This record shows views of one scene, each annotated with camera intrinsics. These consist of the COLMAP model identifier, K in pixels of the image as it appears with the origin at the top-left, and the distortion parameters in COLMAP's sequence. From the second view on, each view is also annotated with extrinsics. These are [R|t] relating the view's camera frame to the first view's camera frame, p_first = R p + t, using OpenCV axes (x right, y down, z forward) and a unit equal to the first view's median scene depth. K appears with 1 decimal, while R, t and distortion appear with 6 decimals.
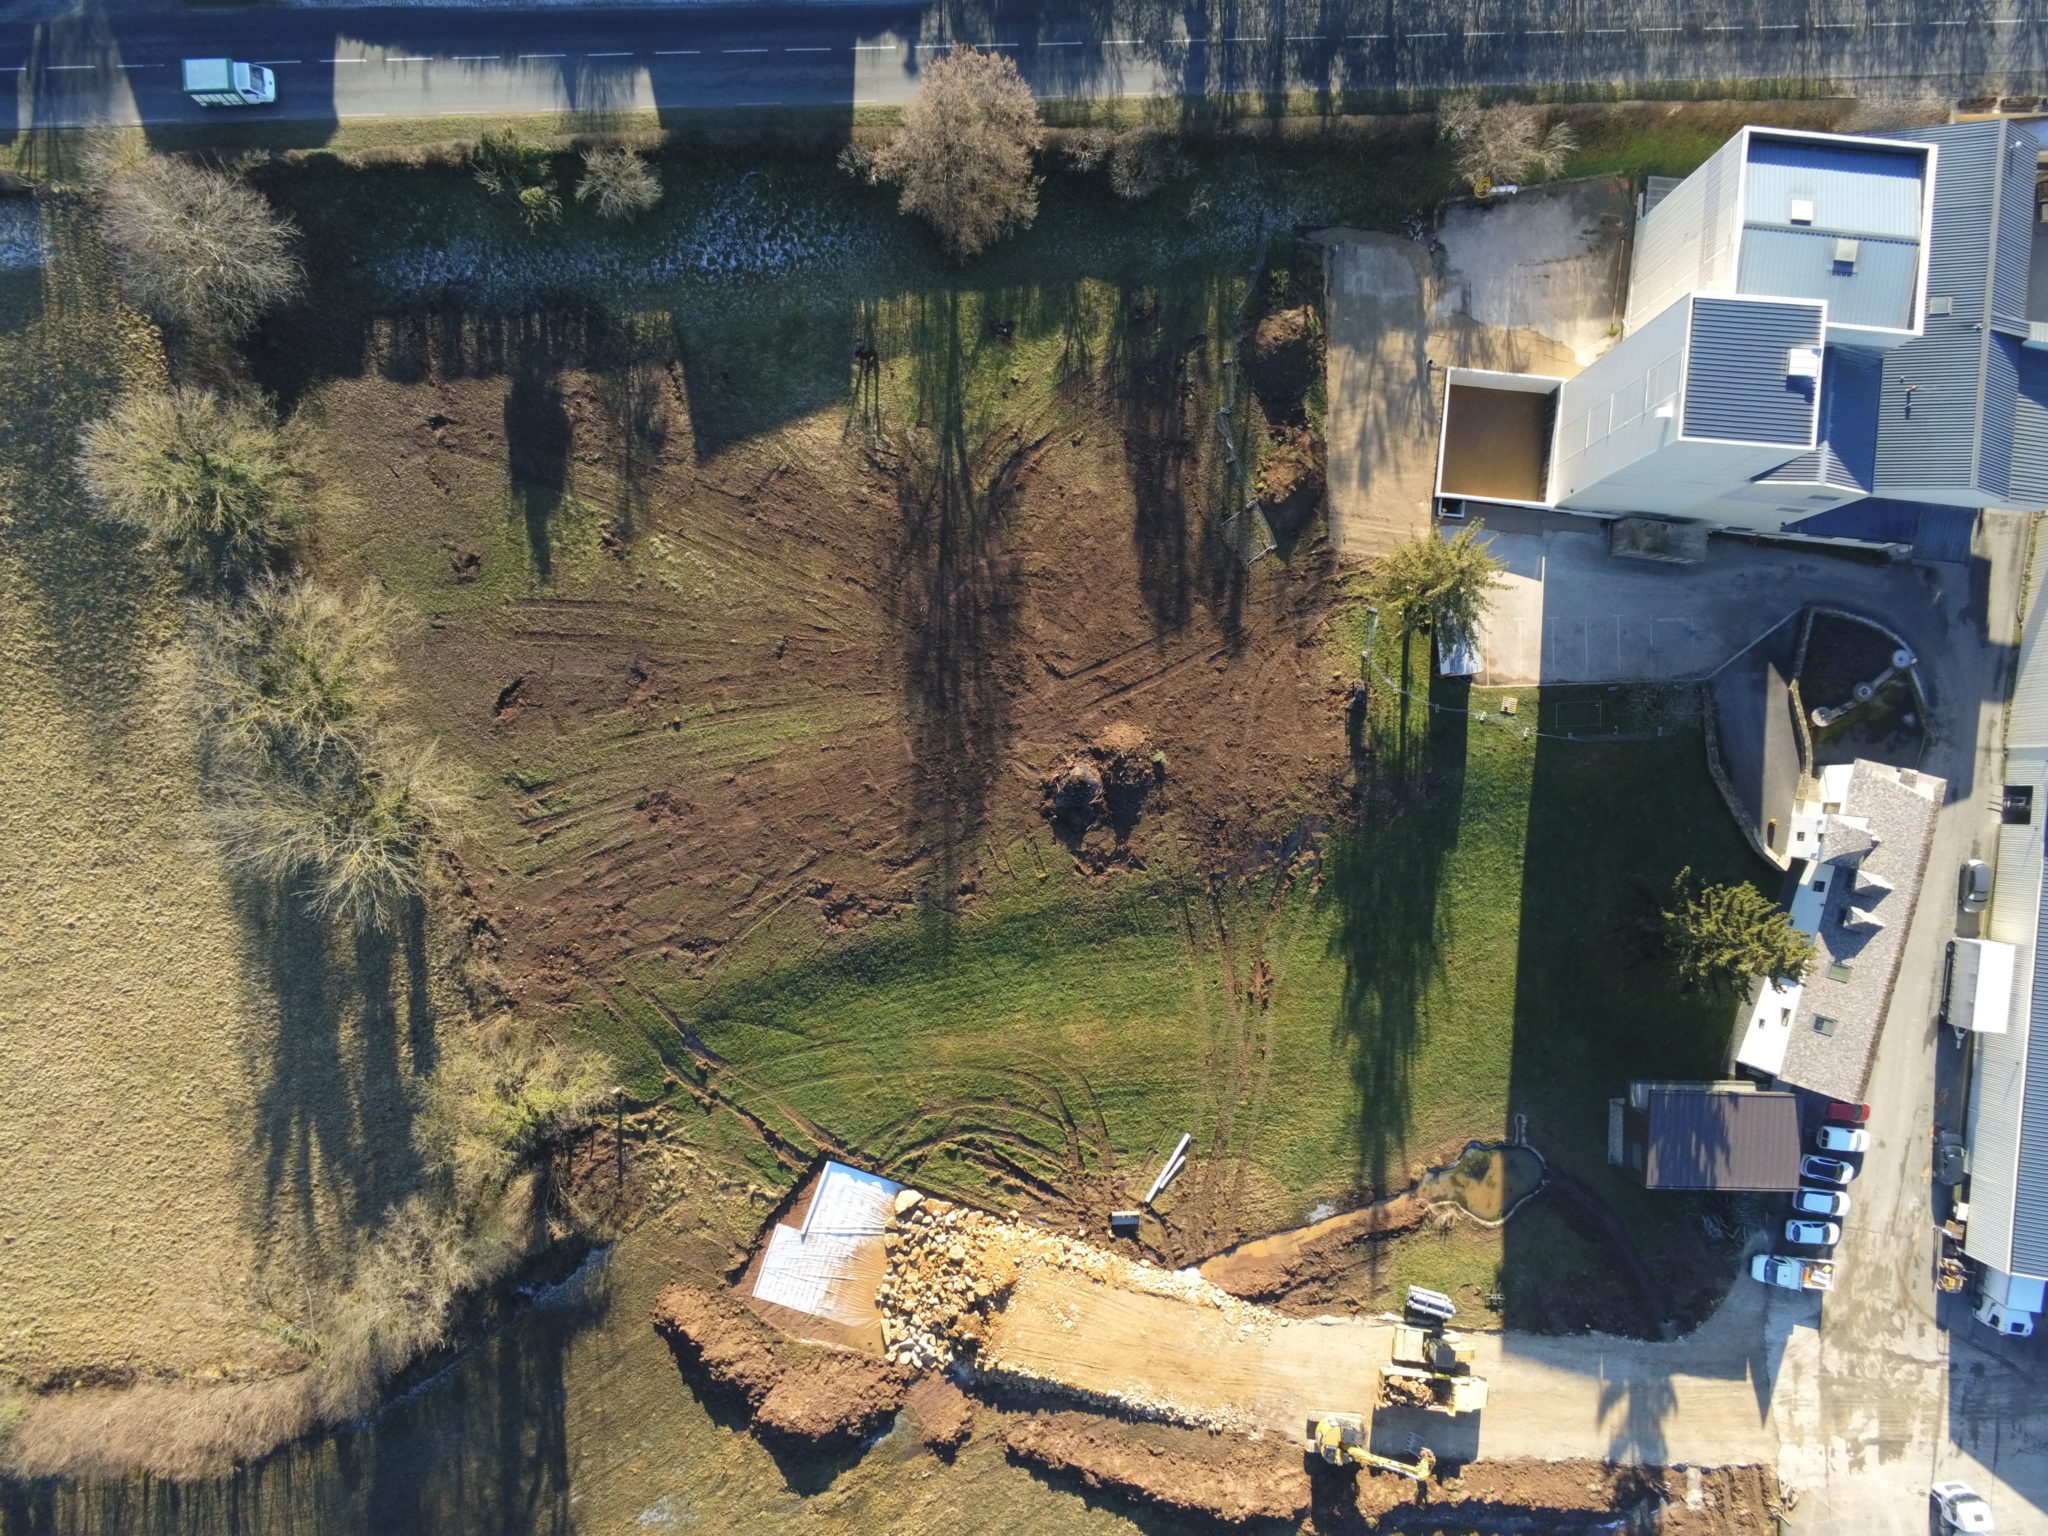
lens RADIAL K [[1373.1, 0, 1031.4], [0, 1373.1, 769.7], [0, 0, 1]] dist [-0.003300, 0.007310]
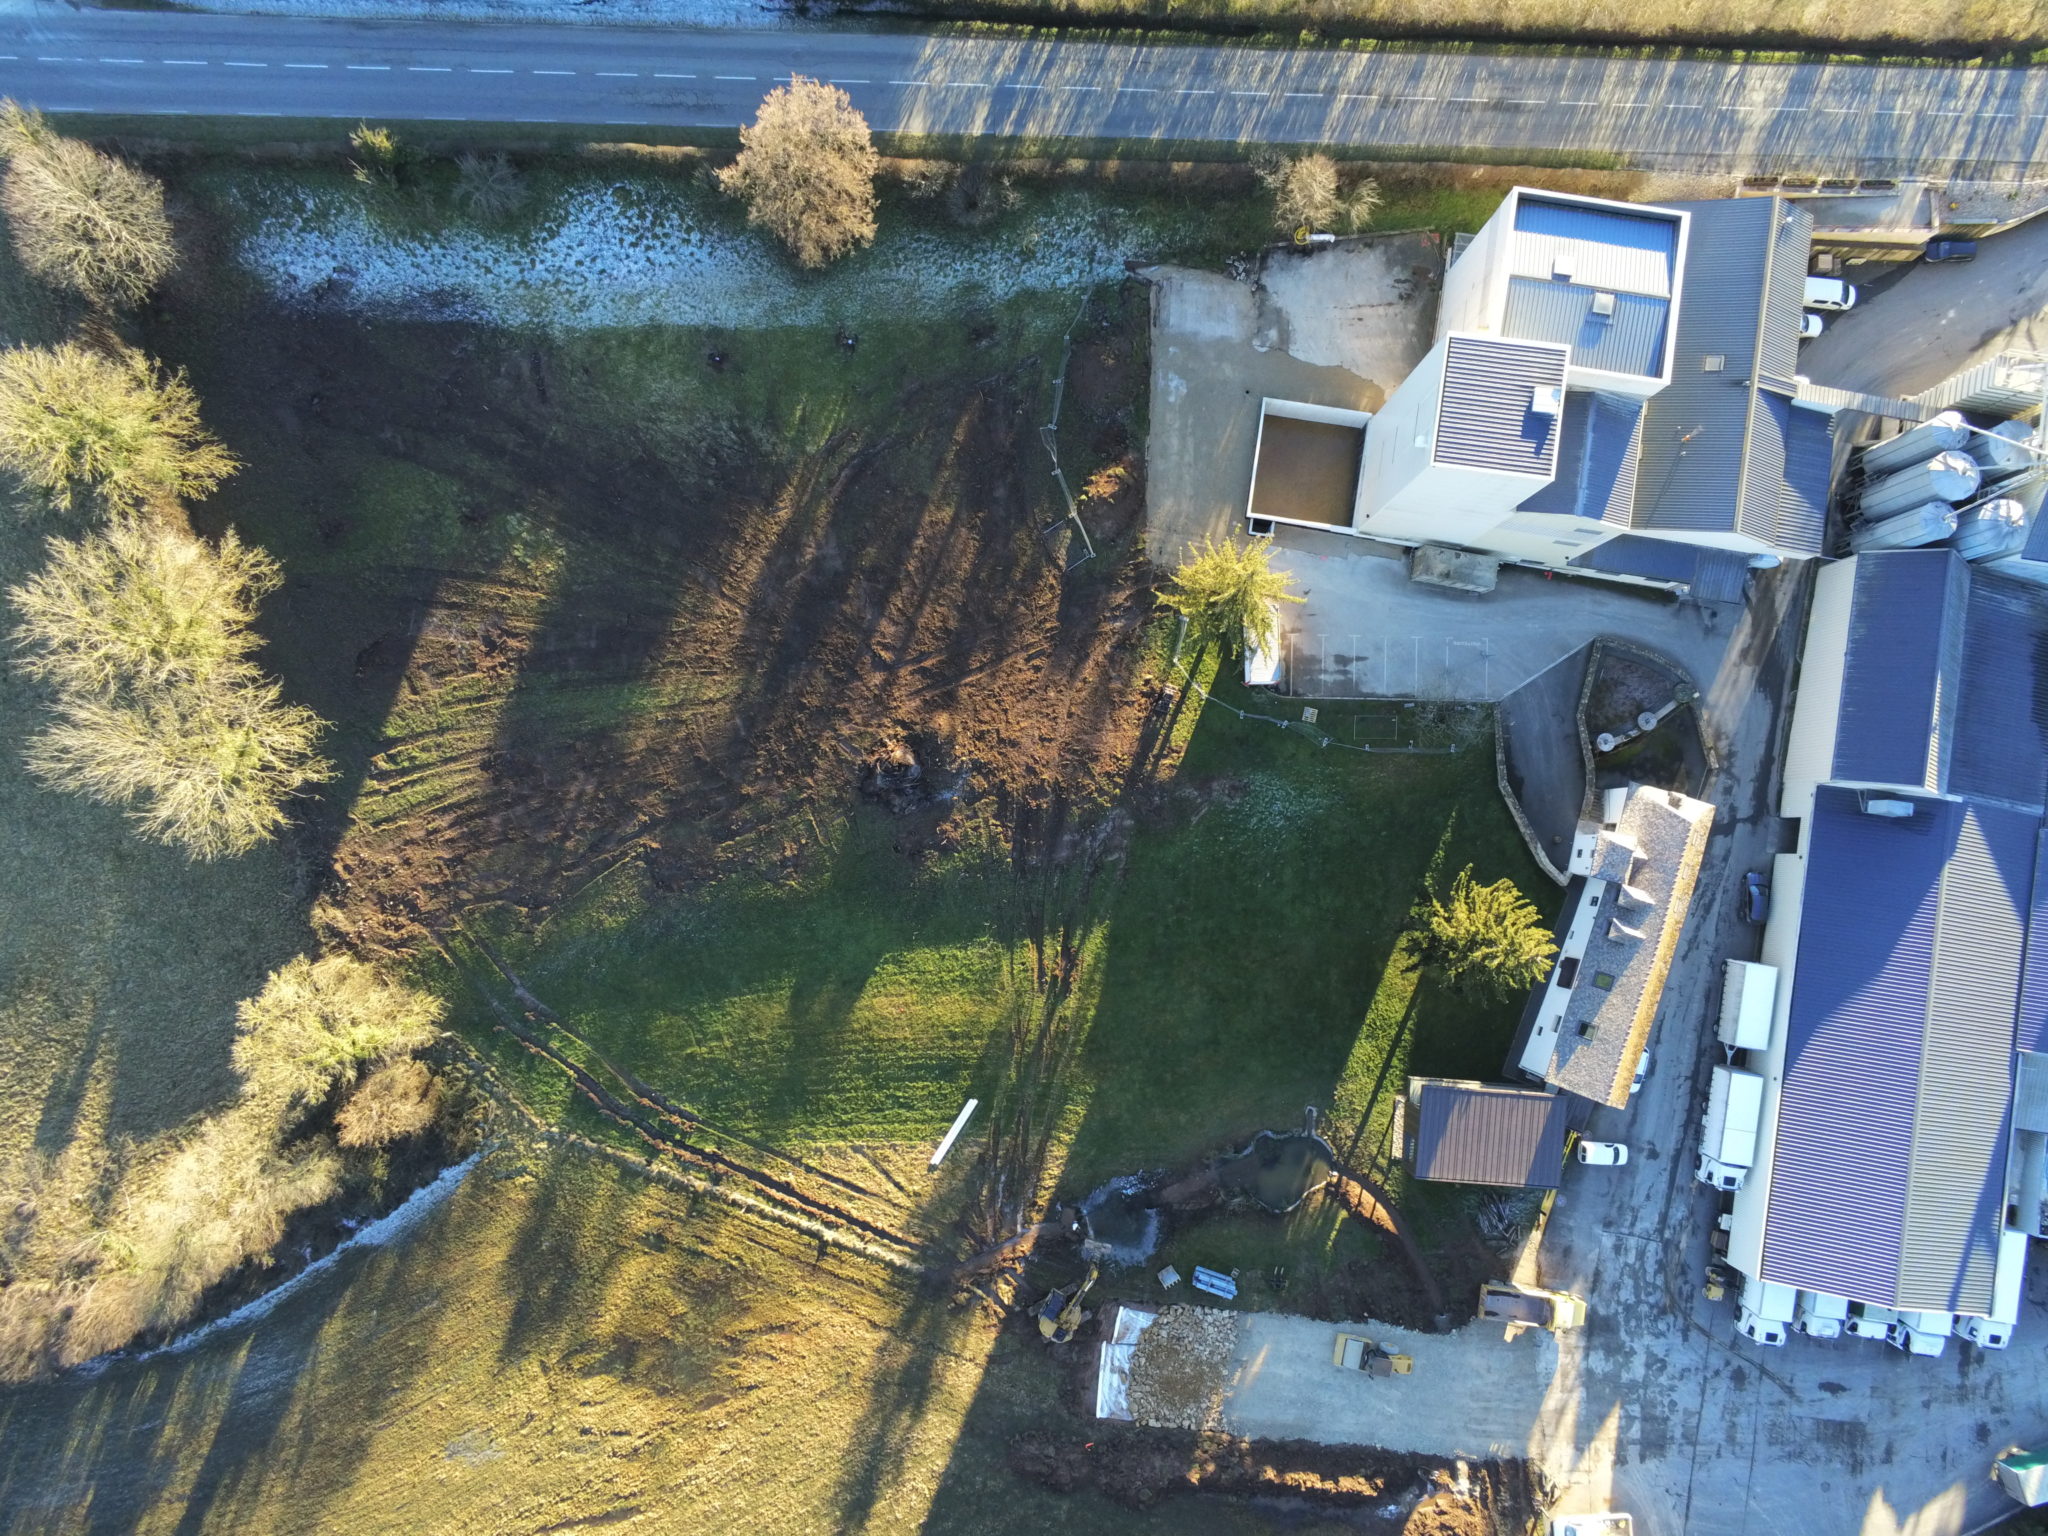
lens RADIAL K [[1373.1, 0, 1004.4], [0, 1373.1, 765.5], [0, 0, 1]] dist [-0.003300, 0.007310]
pose [[0.998629, 0.052235, -0.003370, 0.121080], [-0.052323, 0.997968, -0.036360, 0.043630], [0.001464, 0.036486, 0.999333, -0.062597]]
